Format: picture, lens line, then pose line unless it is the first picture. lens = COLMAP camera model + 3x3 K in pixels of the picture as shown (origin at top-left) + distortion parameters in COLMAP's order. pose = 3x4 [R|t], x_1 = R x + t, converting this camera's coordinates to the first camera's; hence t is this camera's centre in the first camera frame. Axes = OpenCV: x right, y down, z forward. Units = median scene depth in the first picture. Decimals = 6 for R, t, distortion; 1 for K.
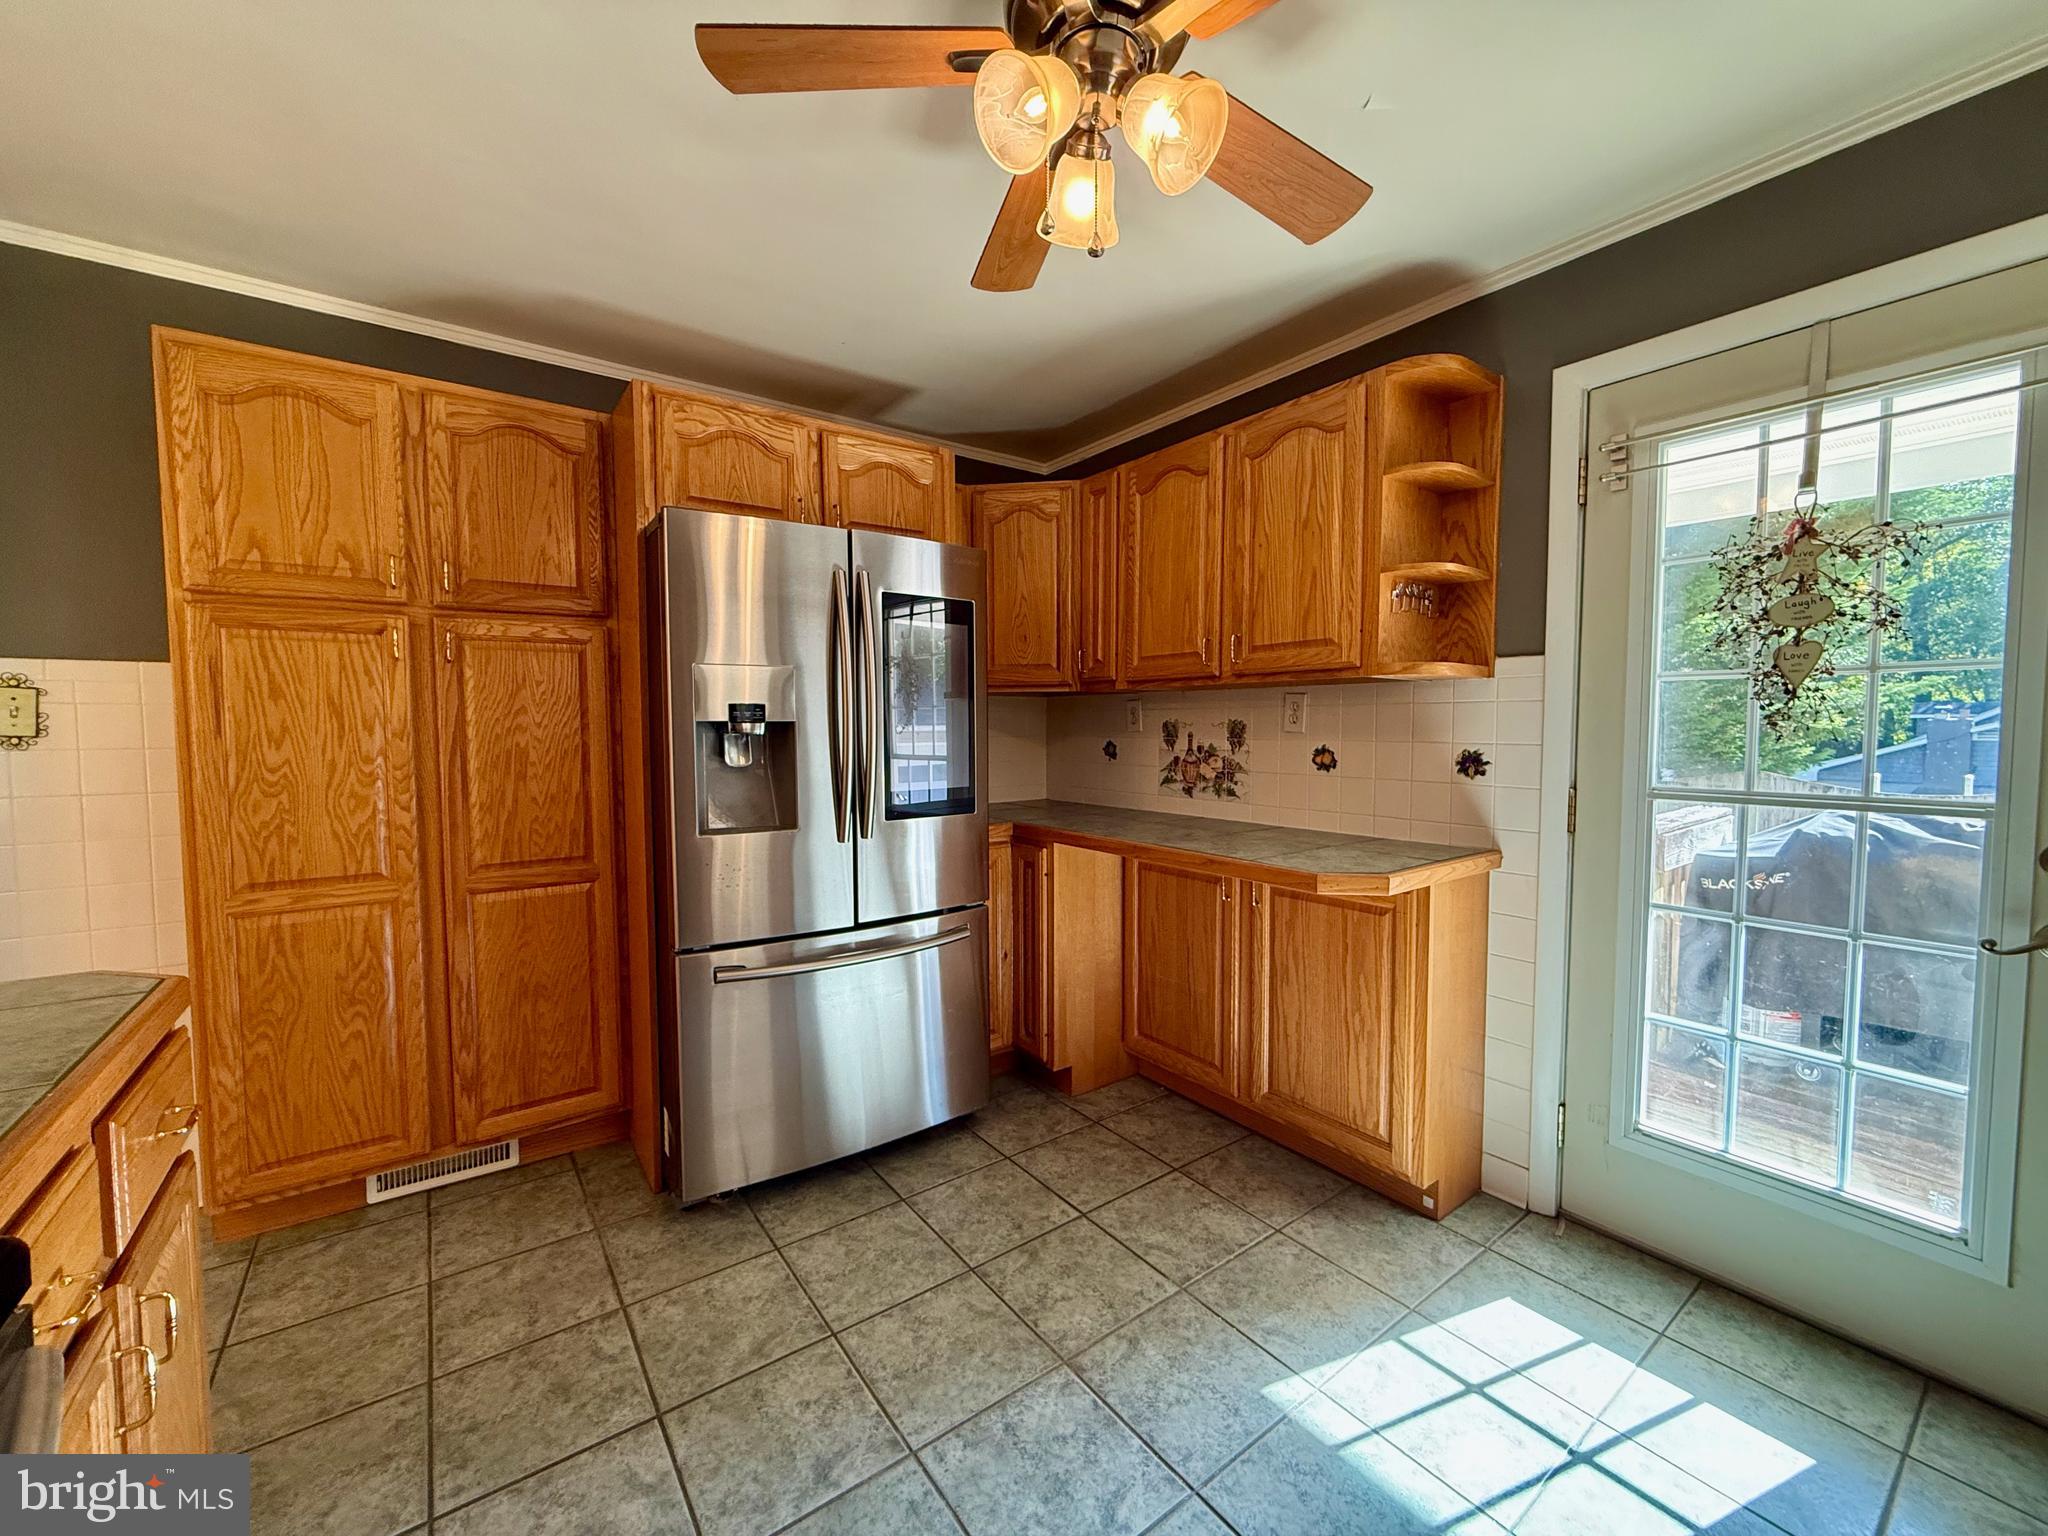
lens RADIAL K [[813.7, 0, 1019.6], [0, 813.7, 766.2], [0, 0, 1]] dist [-0.000015, -0.000132]
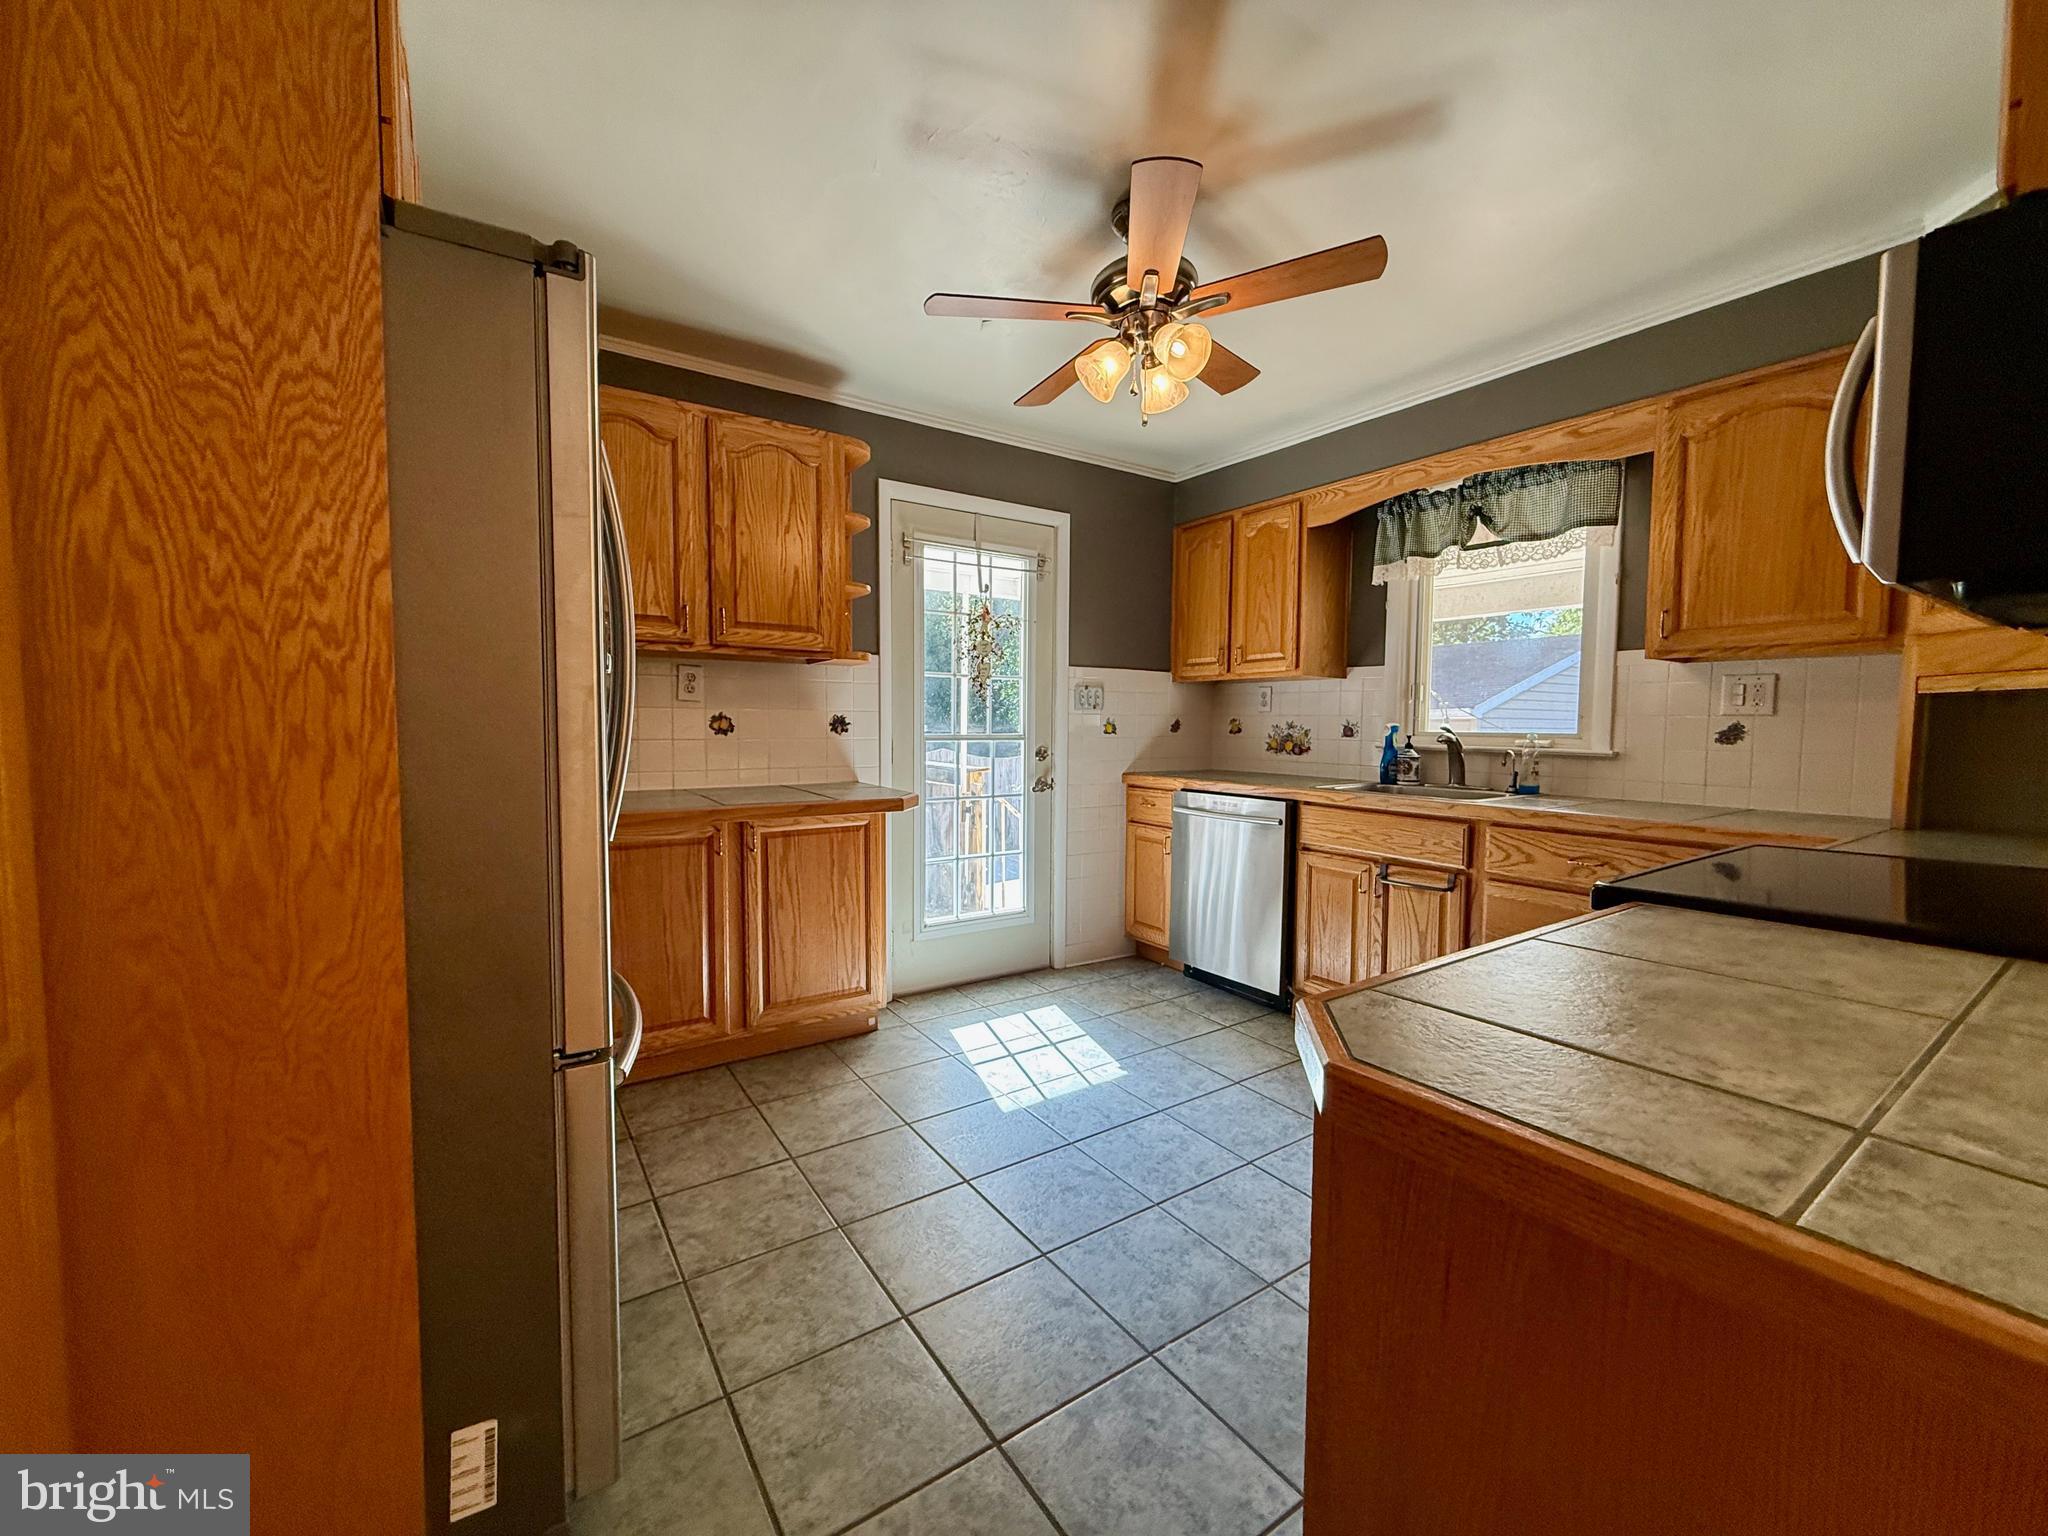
lens RADIAL K [[813.7, 0, 1019.6], [0, 813.7, 766.2], [0, 0, 1]] dist [-0.000015, -0.000132]
pose [[0.034996, -0.052051, 0.998031, -0.927193], [0.043434, 0.997778, 0.050515, 0.012400], [-0.998443, 0.041580, 0.037179, 0.655063]]
